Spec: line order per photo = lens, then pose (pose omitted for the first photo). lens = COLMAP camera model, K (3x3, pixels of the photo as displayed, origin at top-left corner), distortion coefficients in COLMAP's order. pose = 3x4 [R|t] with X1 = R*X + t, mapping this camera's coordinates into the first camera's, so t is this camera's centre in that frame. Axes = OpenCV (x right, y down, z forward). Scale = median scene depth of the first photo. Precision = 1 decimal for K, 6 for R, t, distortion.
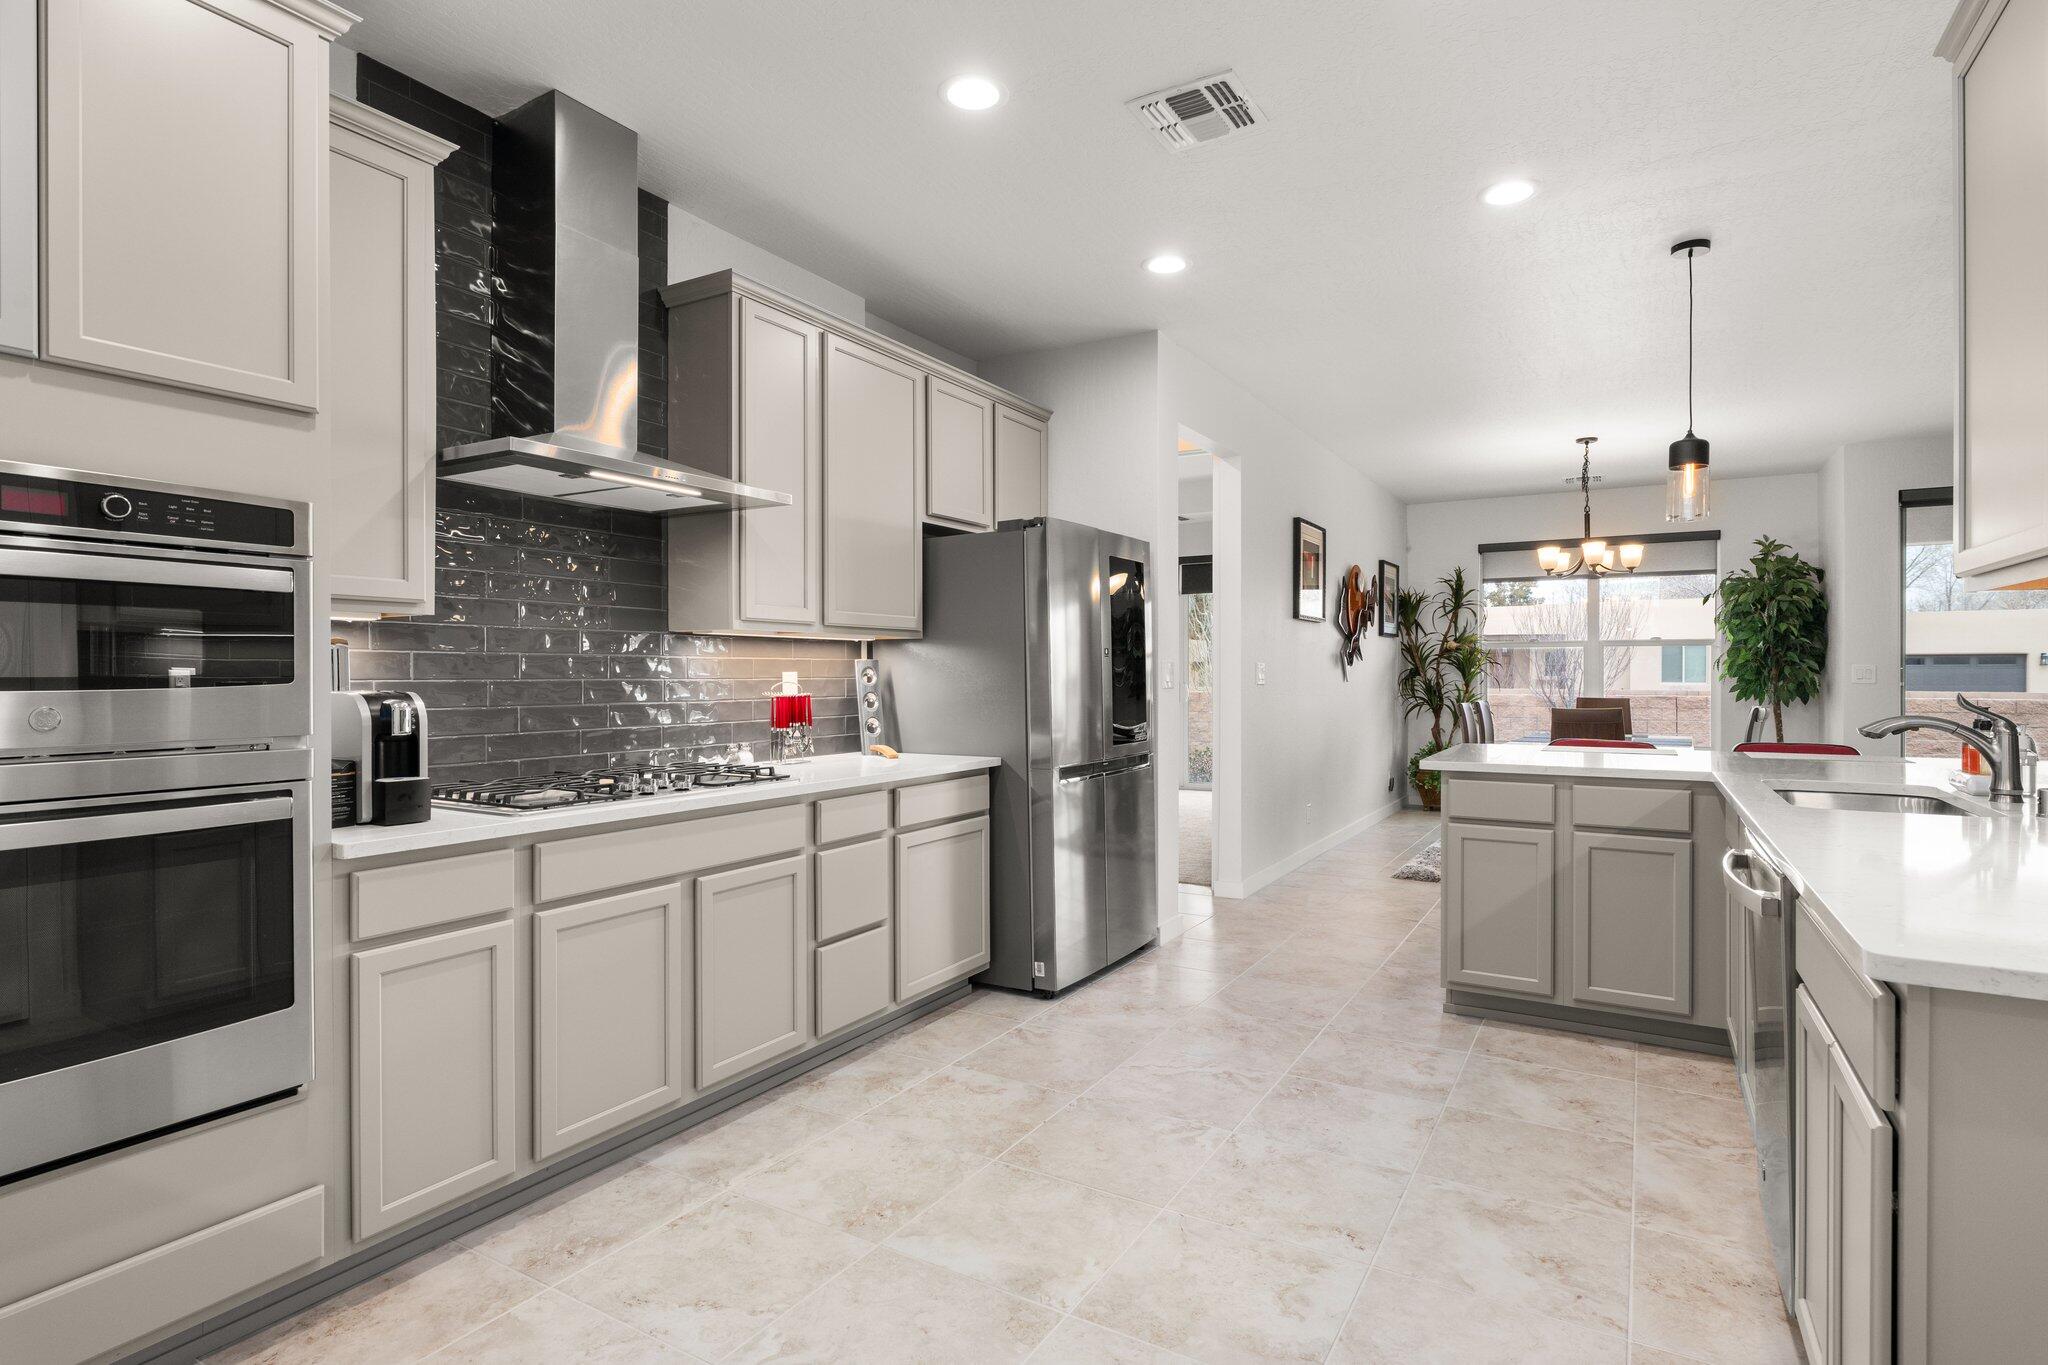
lens RADIAL K [[1030.1, 0, 1029.5], [0, 1030.1, 668.8], [0, 0, 1]] dist [-0.004526, -0.000309]
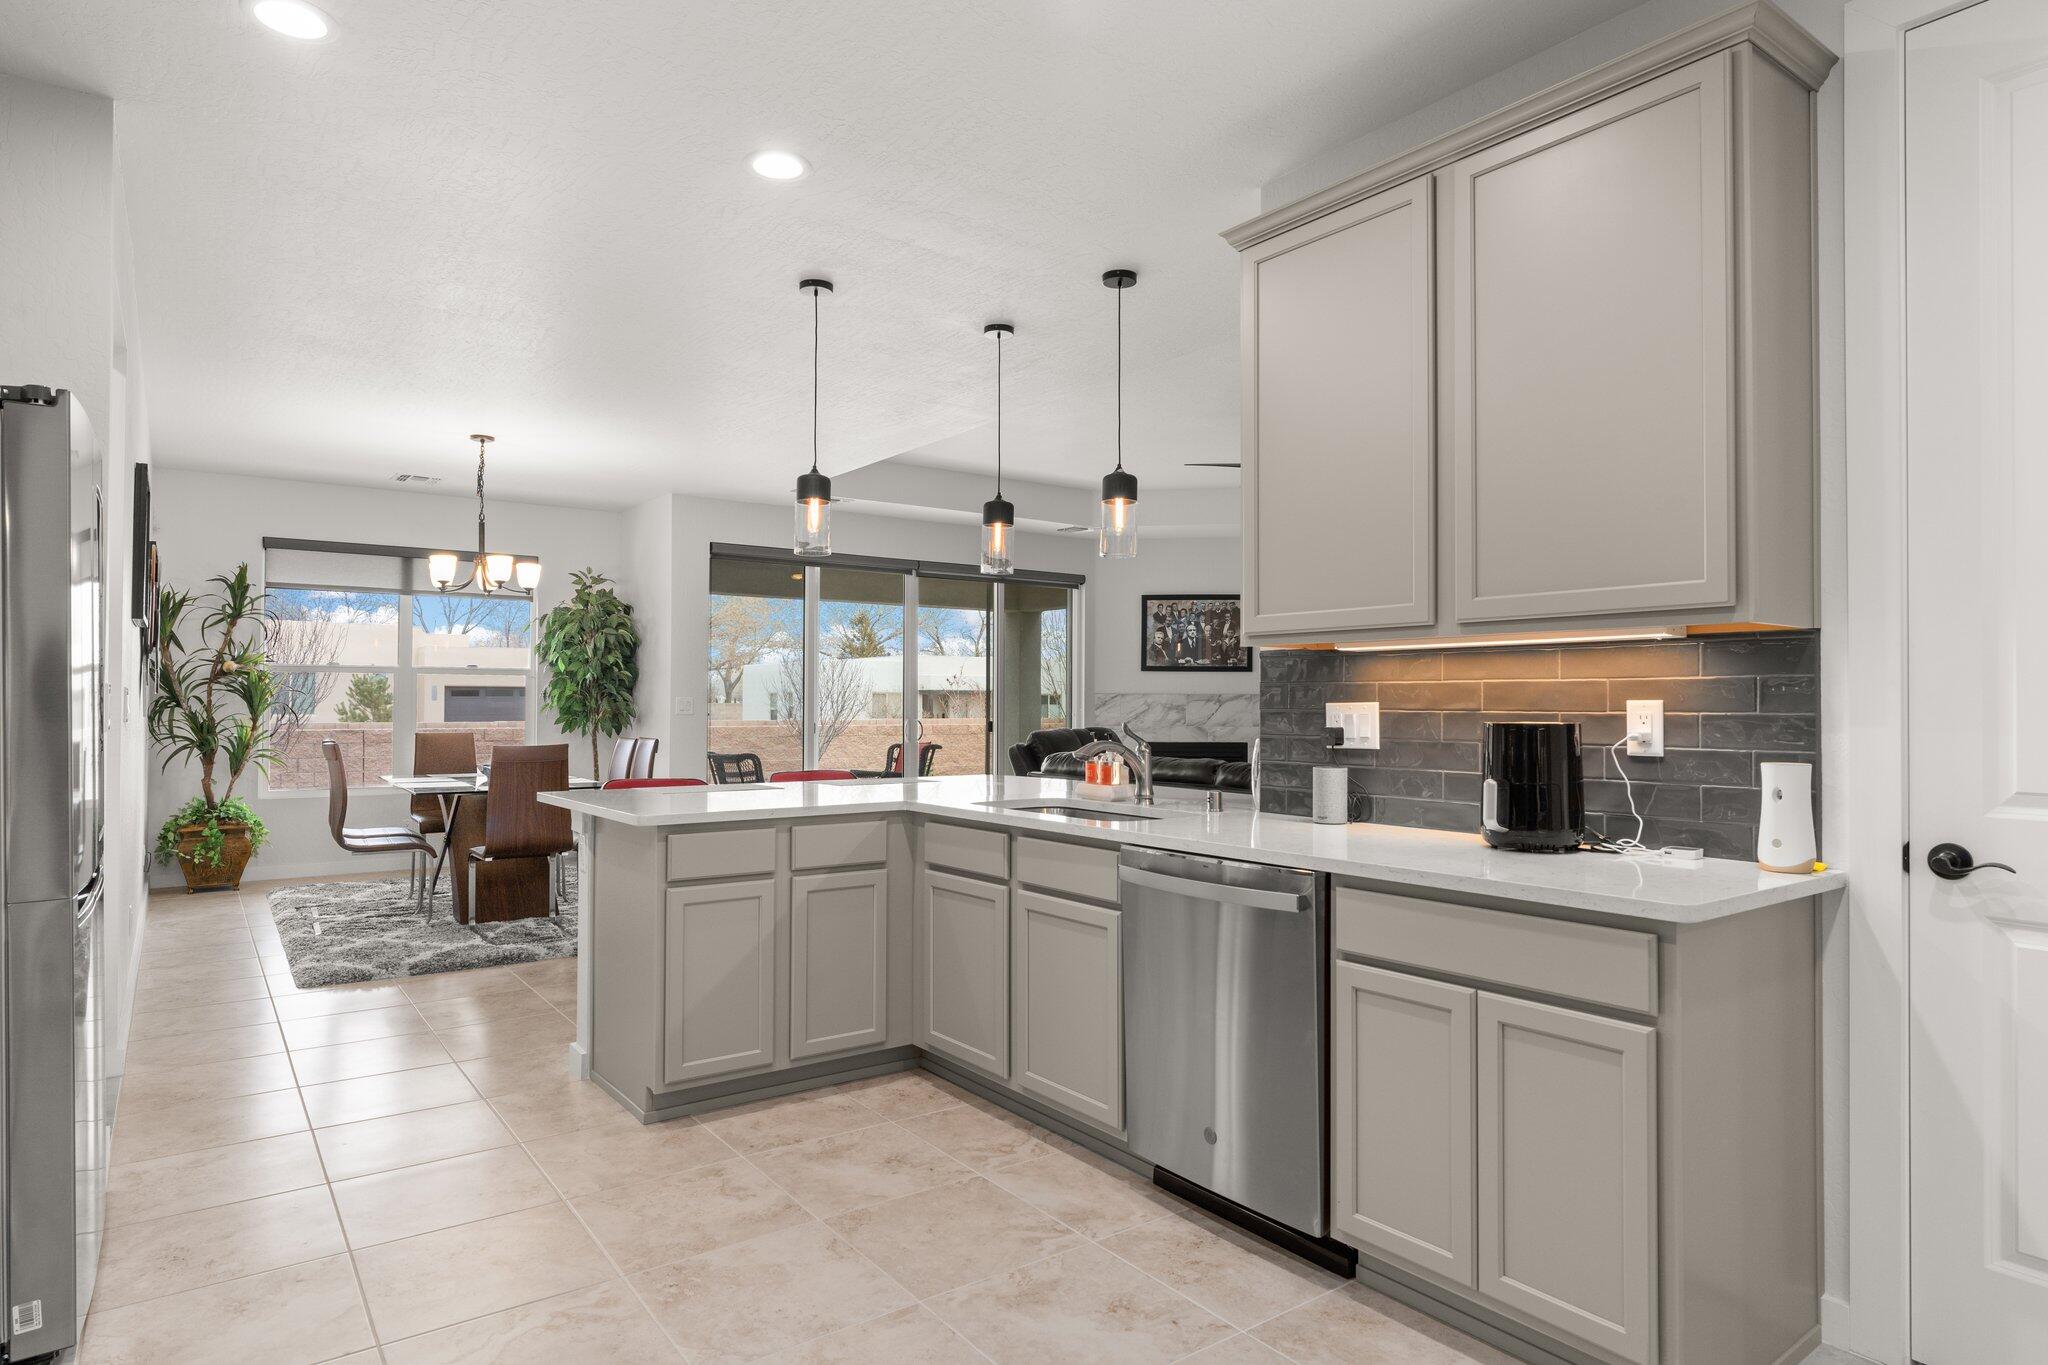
lens RADIAL K [[1147.8, 0, 1010.6], [0, 1147.8, 680.7], [0, 0, 1]] dist [-0.003167, -0.000085]
pose [[0.401626, 0.020608, 0.915572, -0.309248], [-0.006028, 0.999785, -0.019860, 0.000873], [-0.915784, 0.002457, 0.401664, 0.369086]]
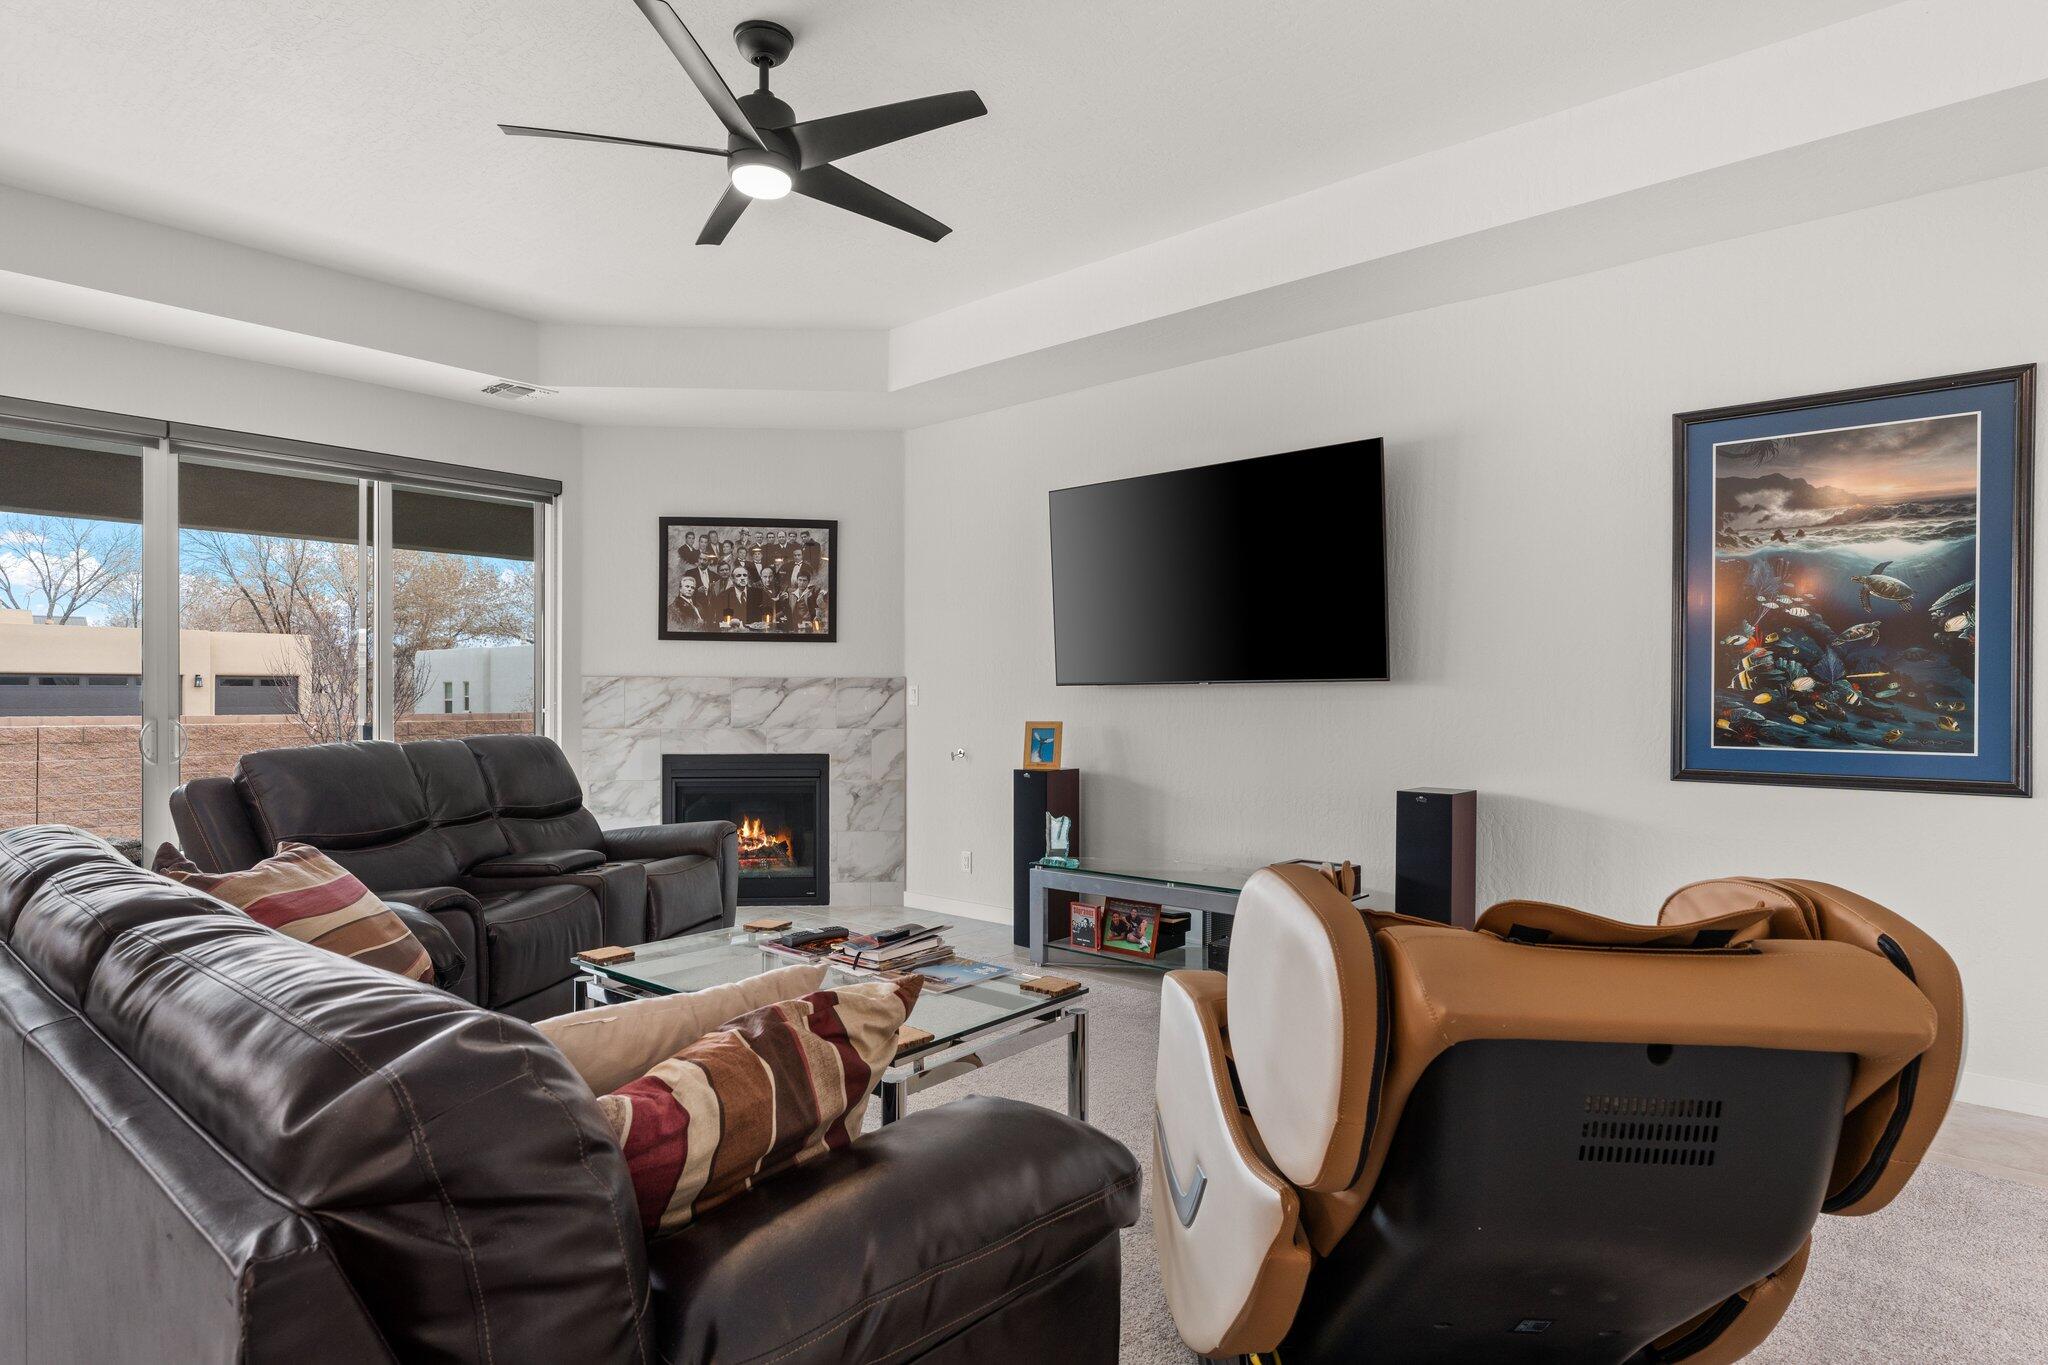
lens RADIAL K [[1097.2, 0, 1017.1], [0, 1097.2, 700.0], [0, 0, 1]] dist [-0.004243, 0.000823]
pose [[0.180542, -0.002819, 0.983563, 0.886556], [-0.005648, 0.999976, 0.003903, 0.001288], [-0.983551, -0.006260, 0.180521, 0.370237]]
